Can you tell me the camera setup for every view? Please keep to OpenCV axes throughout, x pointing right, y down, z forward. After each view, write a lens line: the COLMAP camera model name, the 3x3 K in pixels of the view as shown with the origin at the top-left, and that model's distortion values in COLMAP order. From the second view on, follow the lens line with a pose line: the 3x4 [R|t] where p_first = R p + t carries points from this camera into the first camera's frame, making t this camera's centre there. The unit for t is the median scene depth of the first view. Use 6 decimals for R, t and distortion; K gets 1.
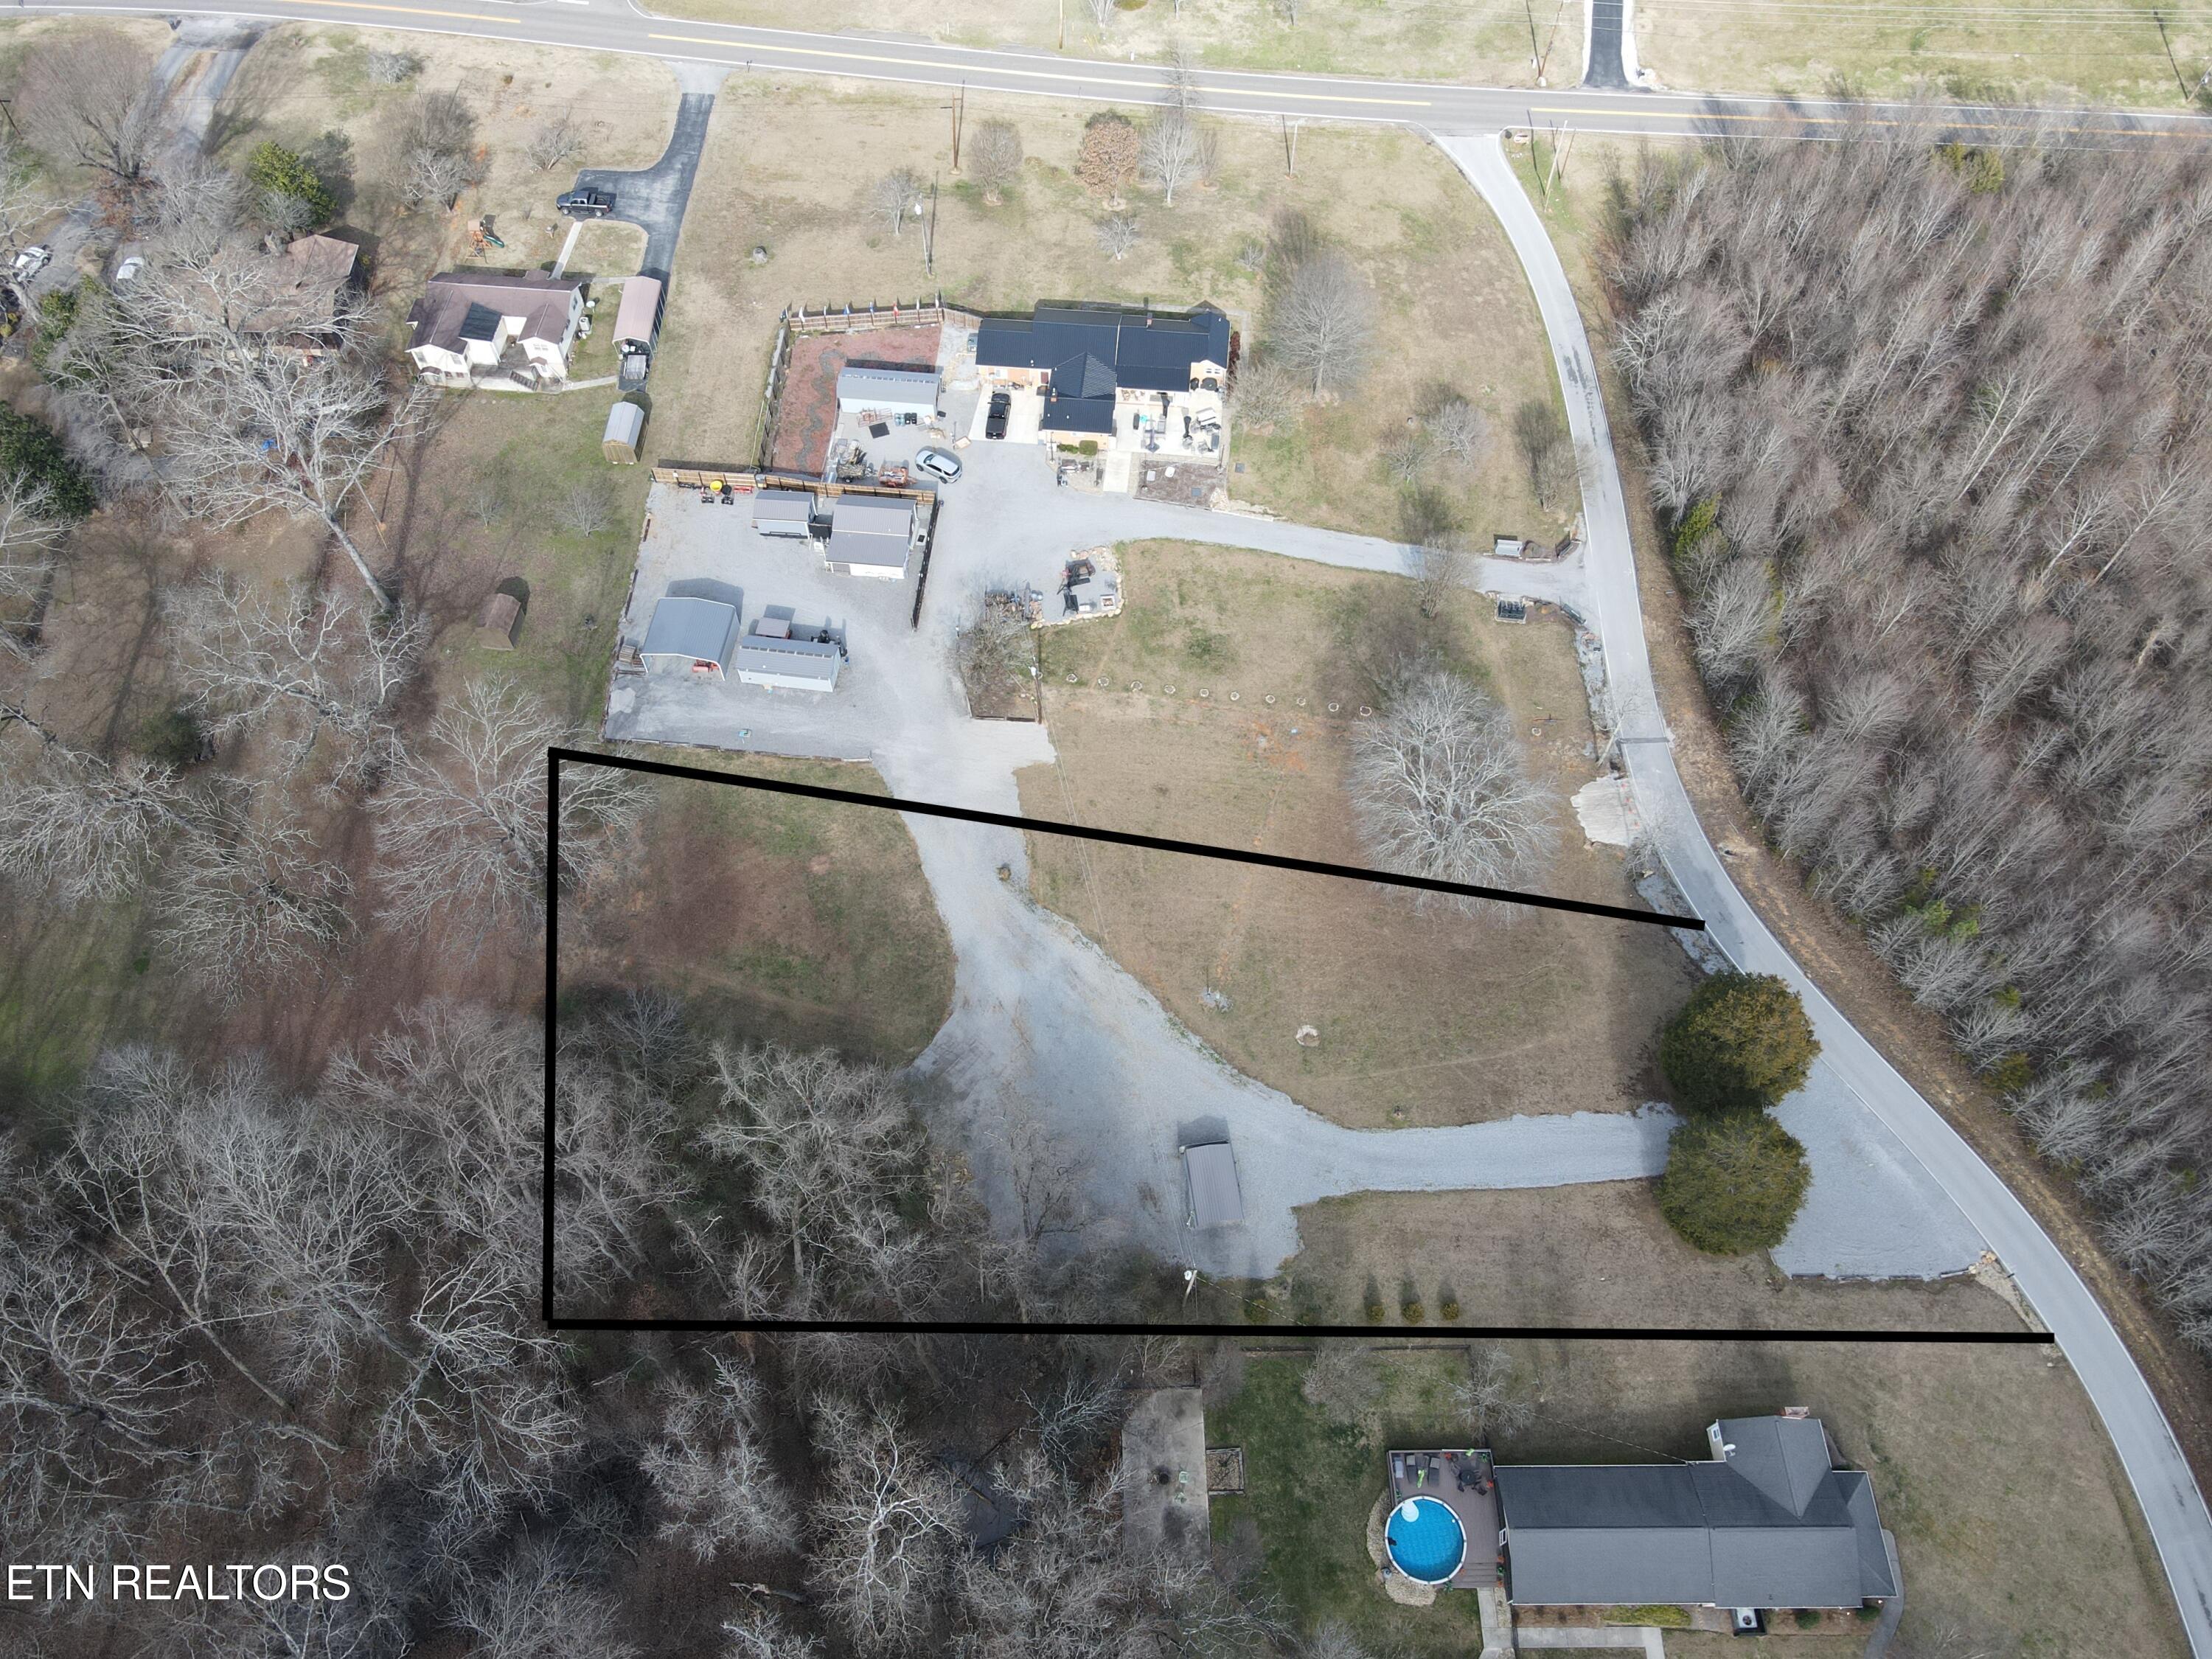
lens RADIAL K [[1602.1, 0, 1090.3], [0, 1602.1, 813.6], [0, 0, 1]] dist [0.017517, 0.002819]
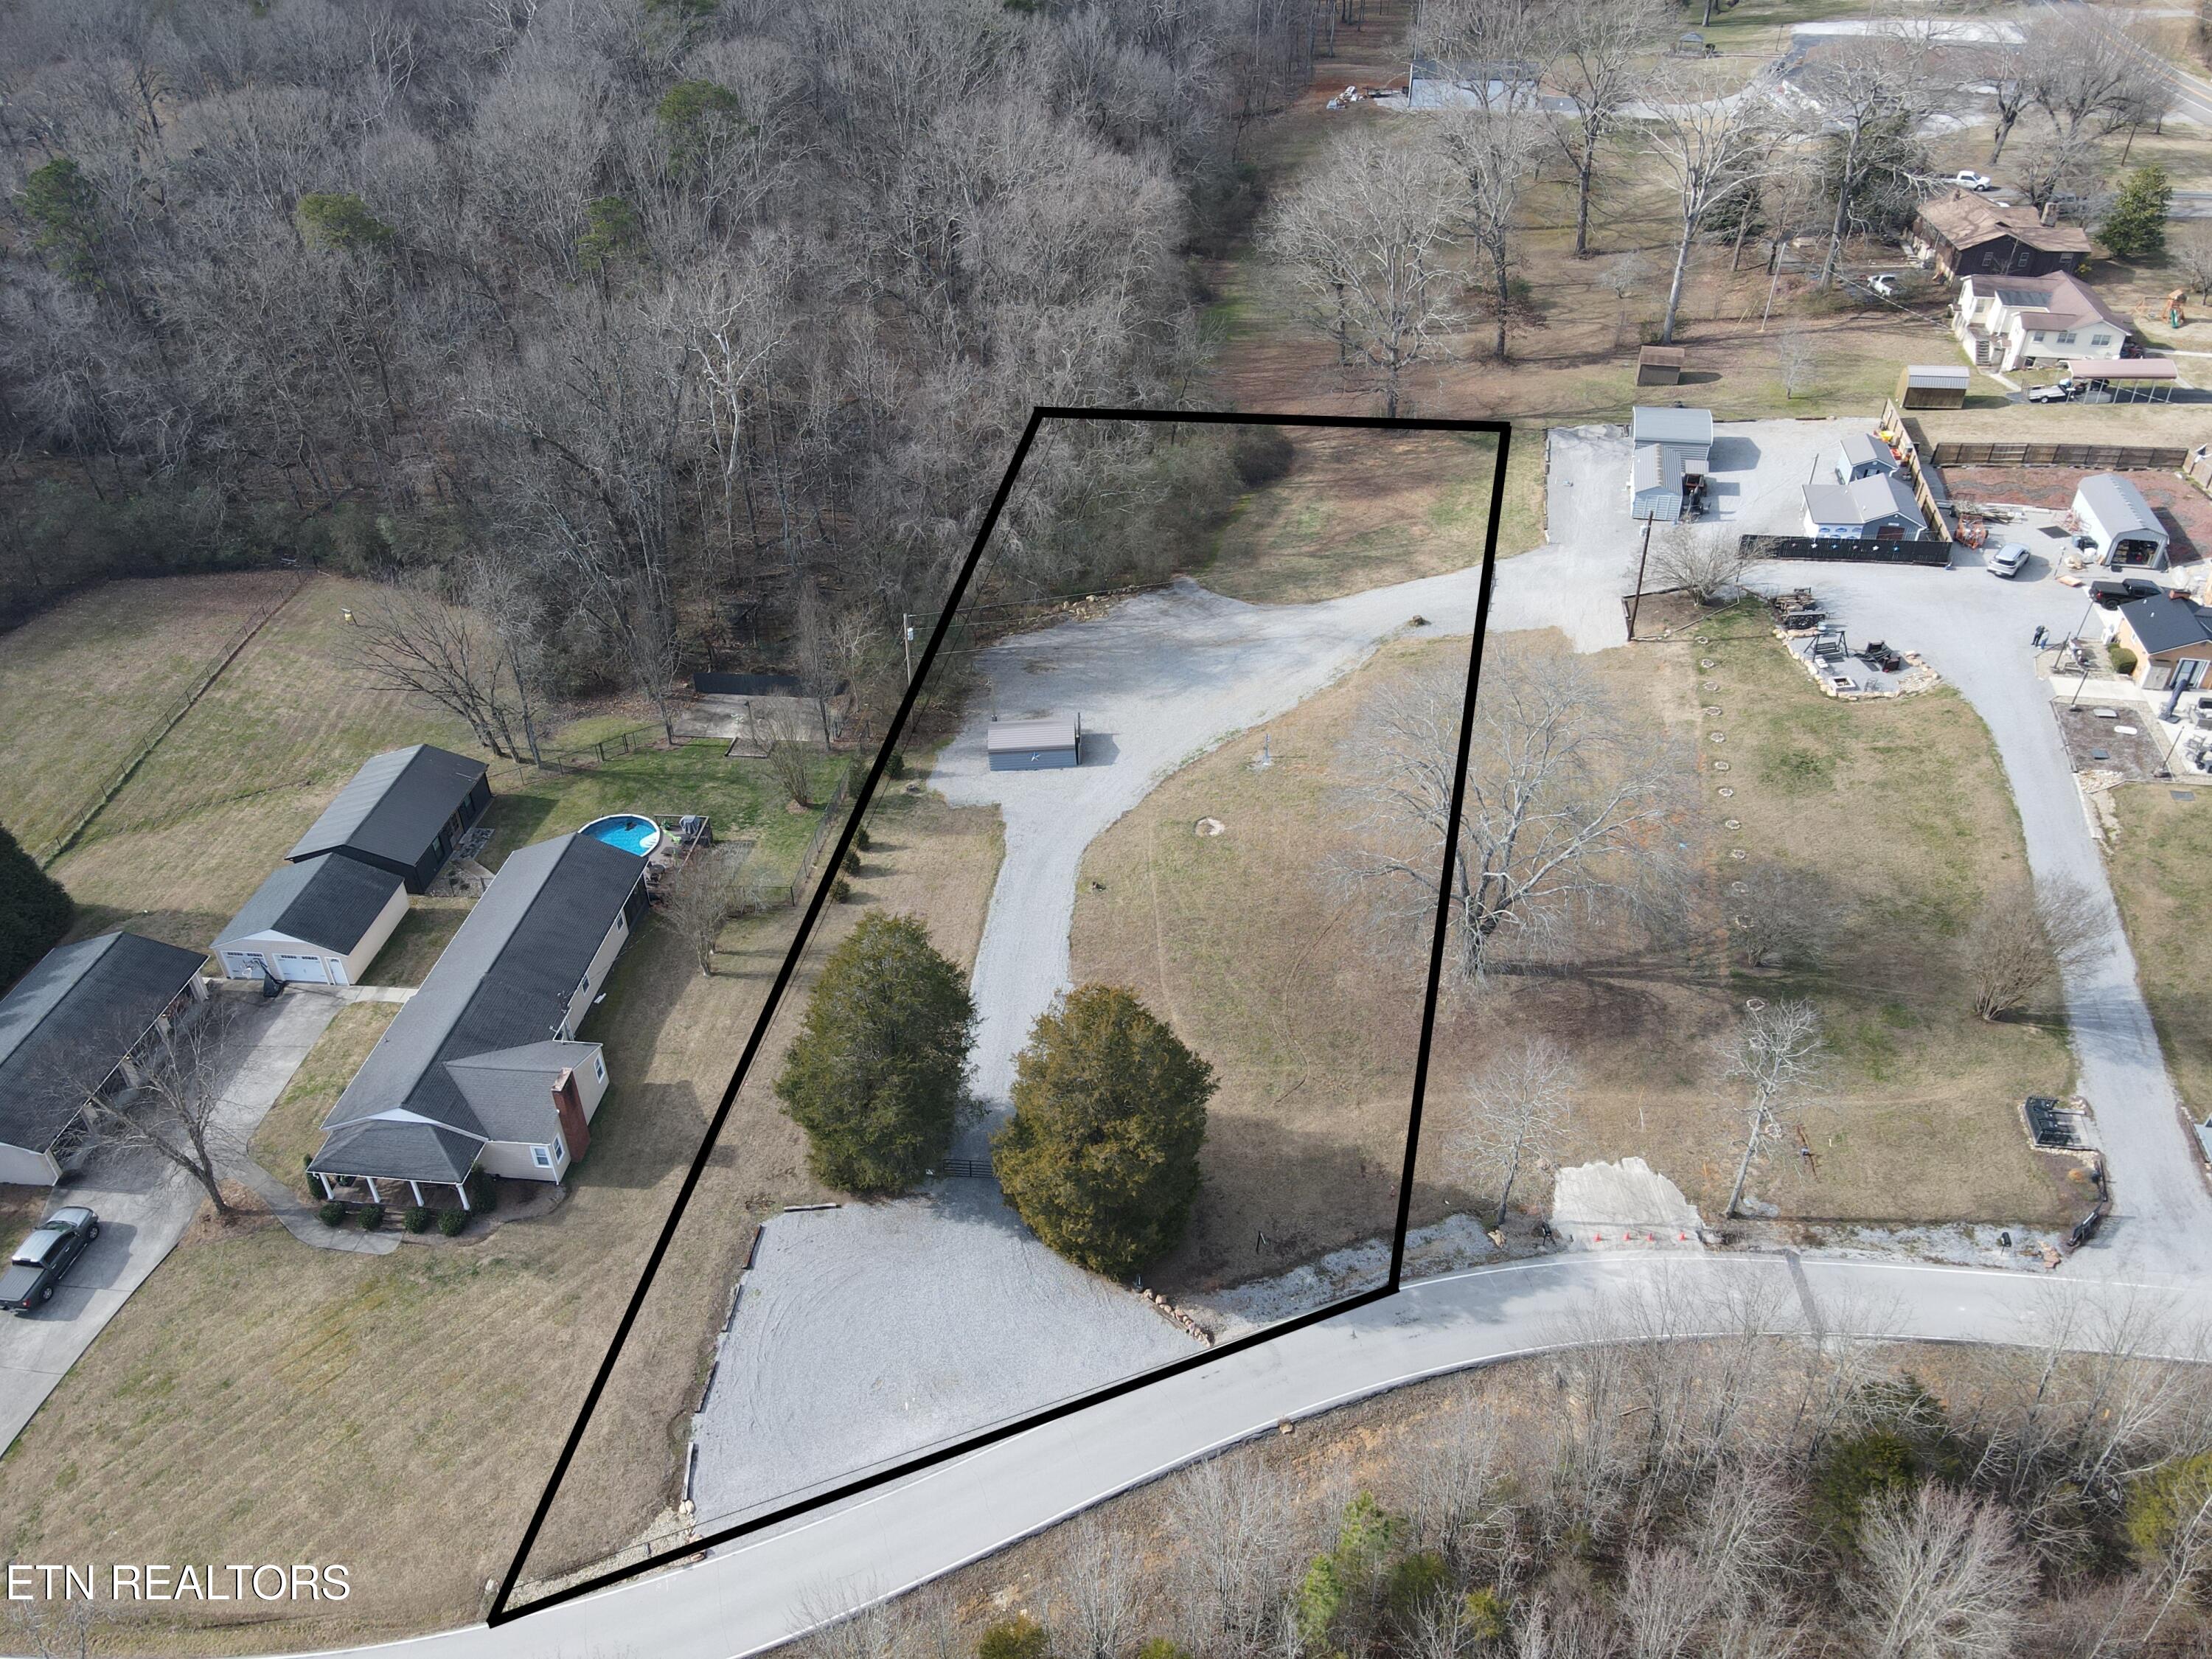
lens RADIAL K [[1602.1, 0, 1097.7], [0, 1602.1, 829.6], [0, 0, 1]] dist [0.017517, 0.002819]
pose [[-0.117699, 0.587006, -0.800981, 0.719116], [-0.841675, 0.369080, 0.394162, -0.116778], [0.527001, 0.720558, 0.450628, 0.571093]]
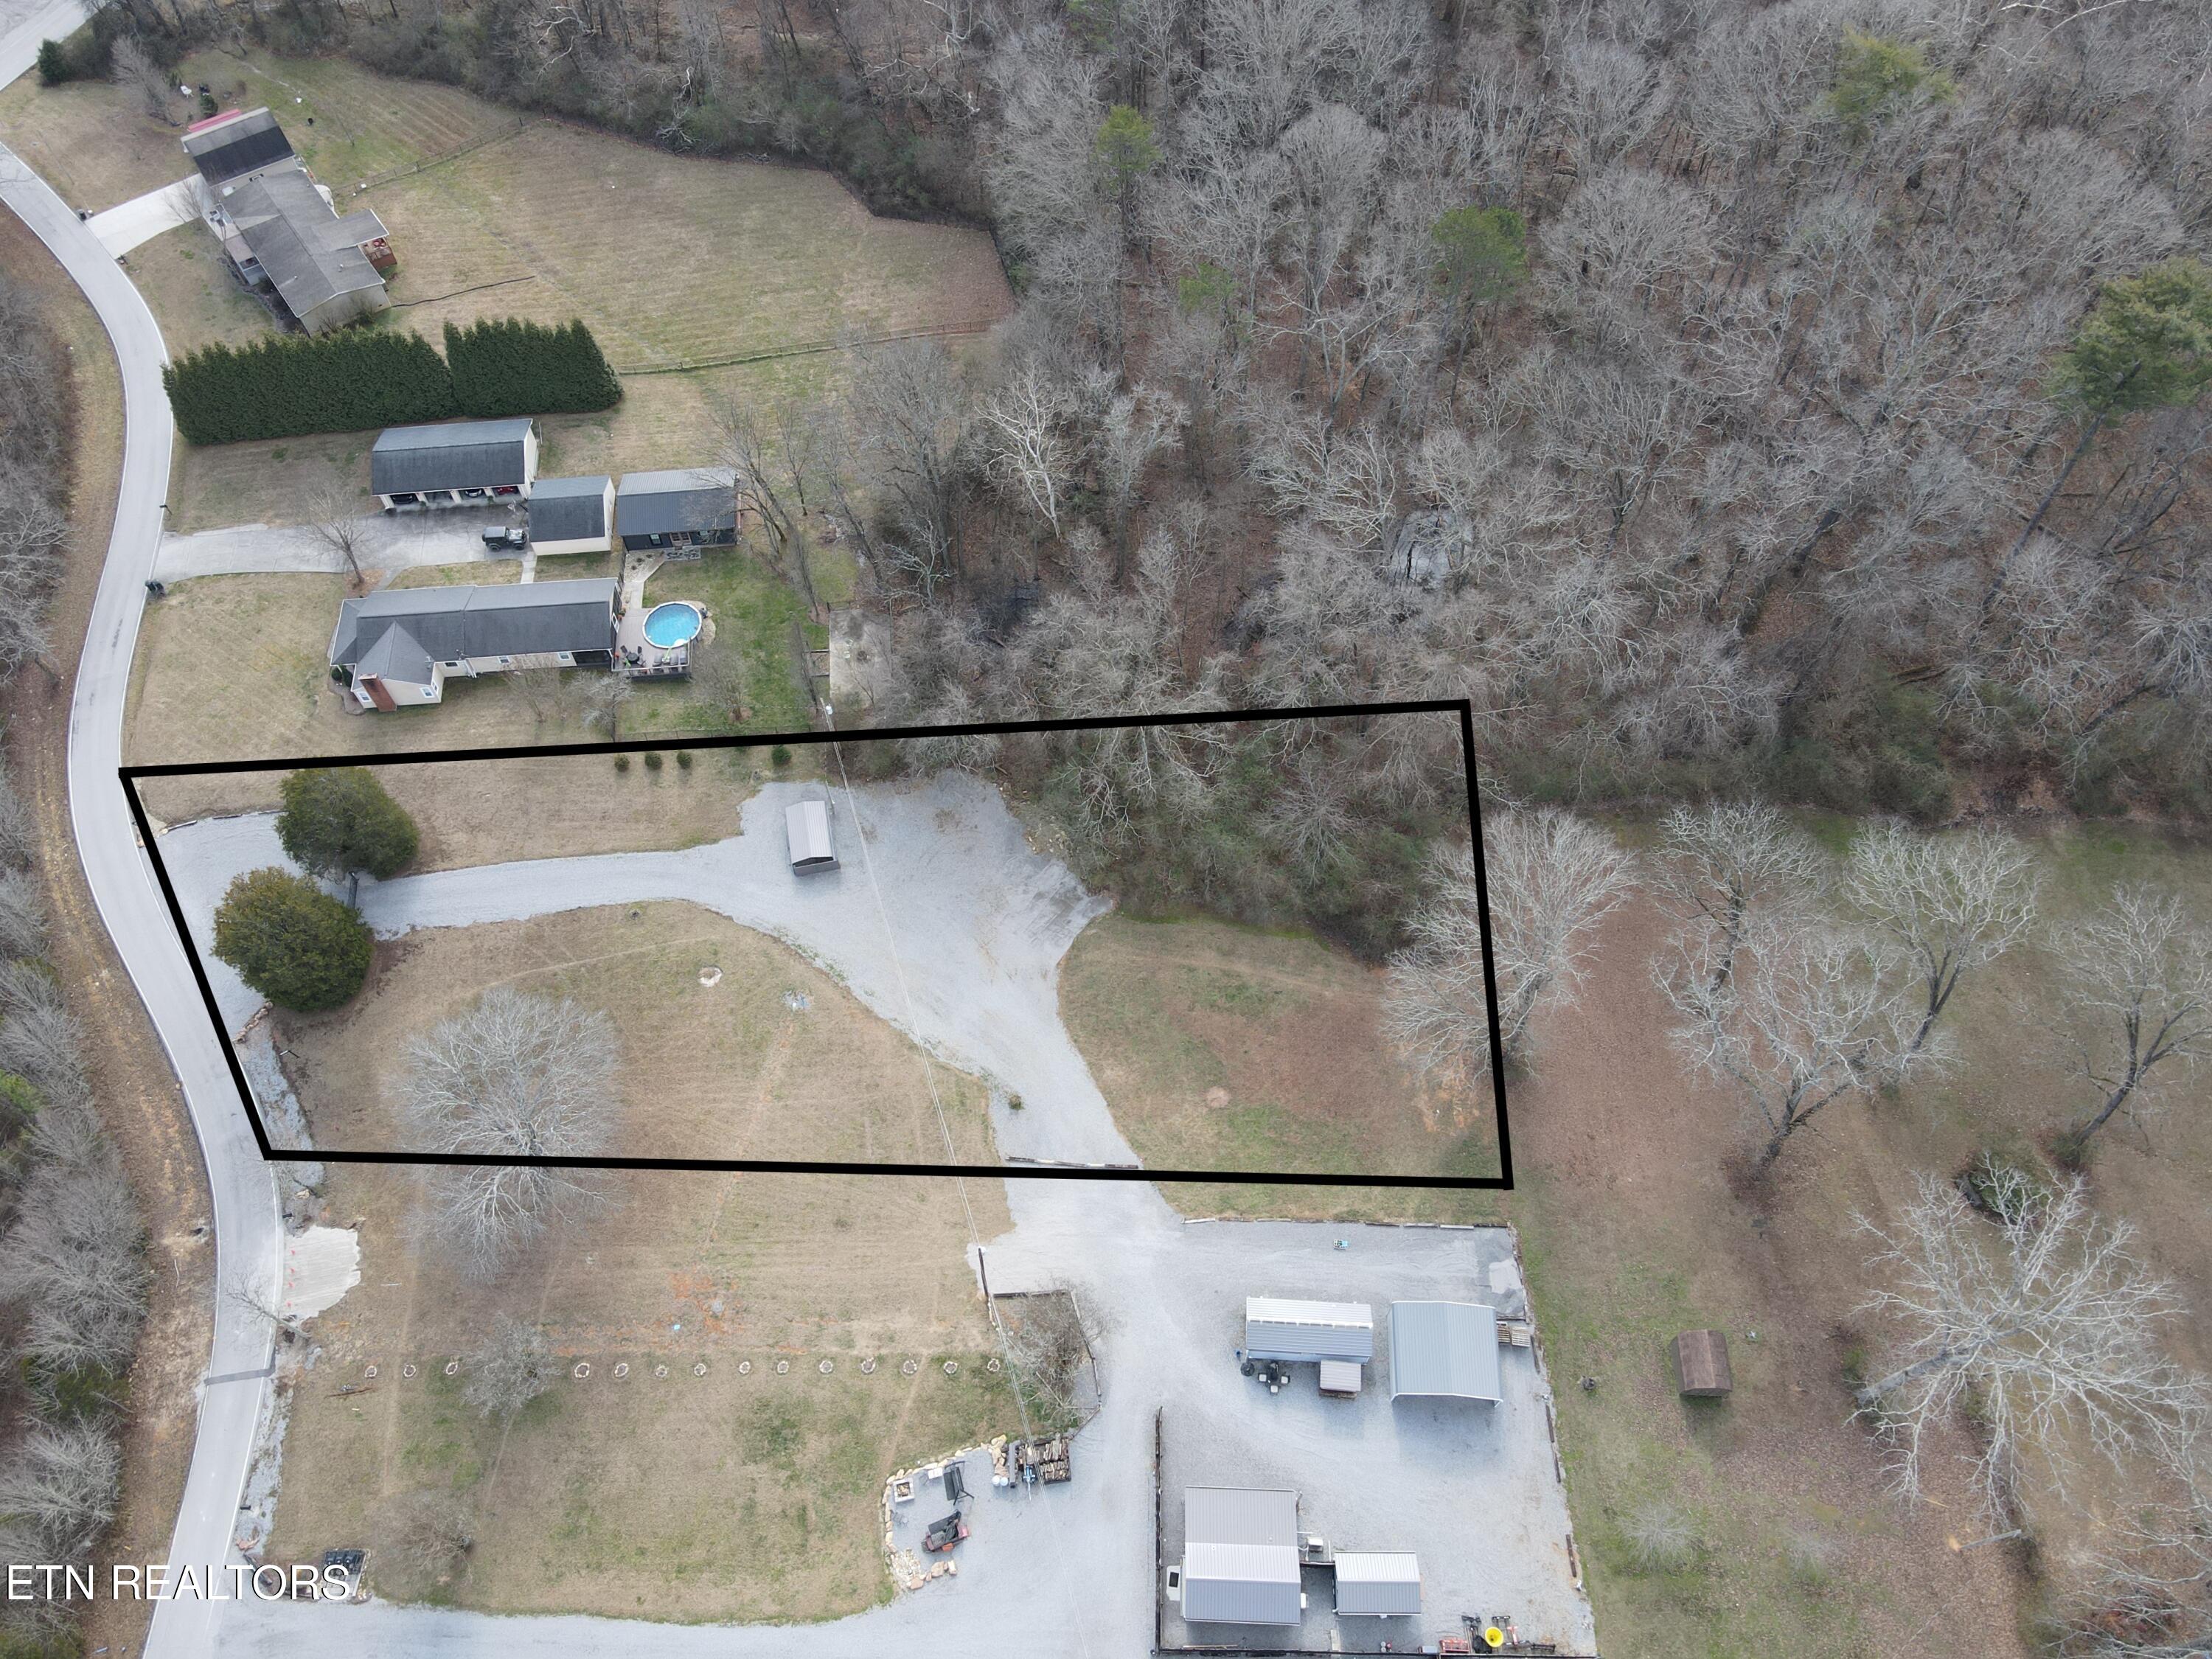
lens RADIAL K [[1602.1, 0, 1100.6], [0, 1602.1, 820.8], [0, 0, 1]] dist [0.017517, 0.002819]
pose [[-0.996991, 0.068015, -0.037187, -0.076214], [-0.064039, -0.452367, 0.889530, -0.690933], [0.043679, 0.889235, 0.455361, 0.422278]]
